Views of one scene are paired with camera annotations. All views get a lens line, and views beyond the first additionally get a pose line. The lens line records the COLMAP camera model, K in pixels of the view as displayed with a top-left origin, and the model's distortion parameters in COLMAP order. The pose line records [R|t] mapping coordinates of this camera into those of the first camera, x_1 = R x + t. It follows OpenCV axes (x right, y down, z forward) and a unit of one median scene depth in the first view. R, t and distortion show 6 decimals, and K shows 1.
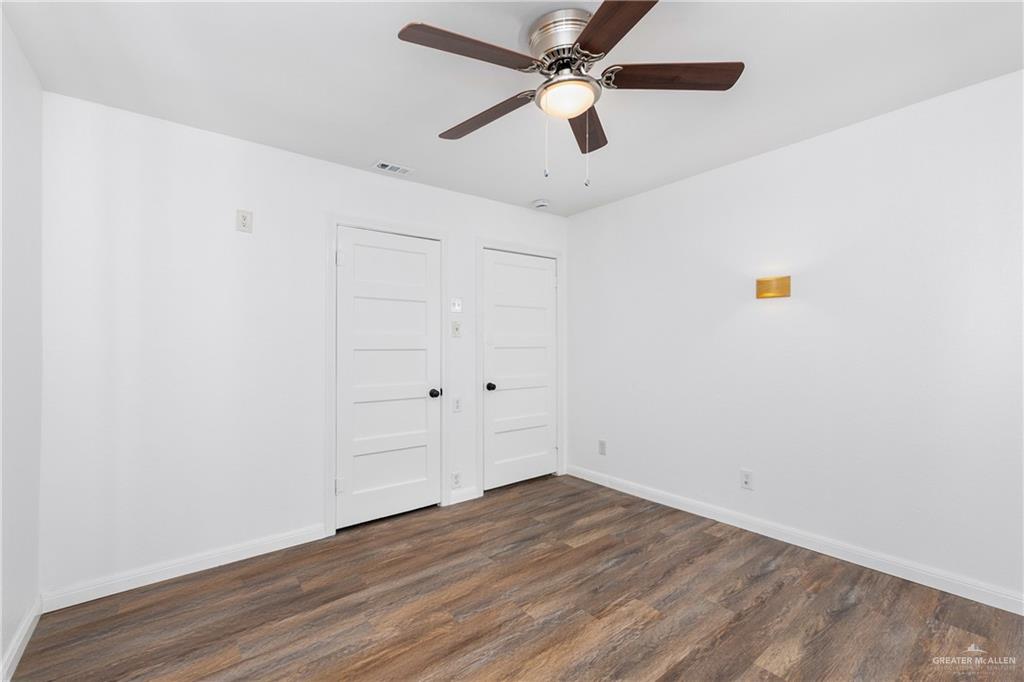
lens RADIAL K [[436.9, 0, 515.0], [0, 436.9, 338.2], [0, 0, 1]] dist [0.029086, 0.000266]
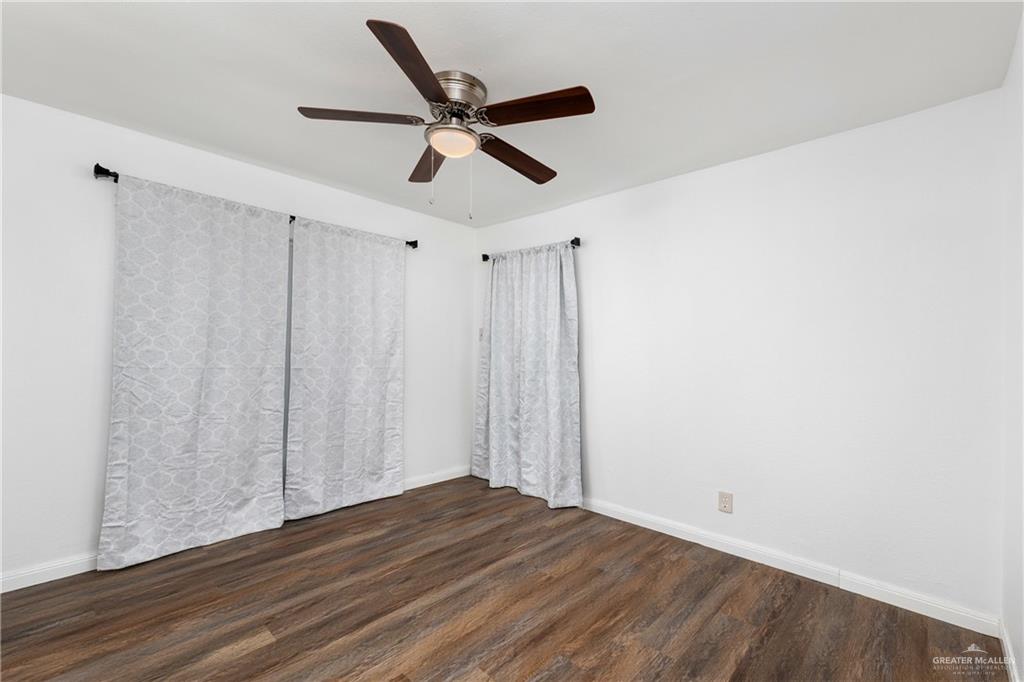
lens RADIAL K [[436.9, 0, 511.1], [0, 436.9, 340.0], [0, 0, 1]] dist [0.029086, 0.000266]
pose [[-0.990190, -0.008125, -0.139491, 0.115347], [-0.005117, 0.999747, -0.021913, 0.013046], [0.139633, -0.020984, -0.989981, 2.033574]]
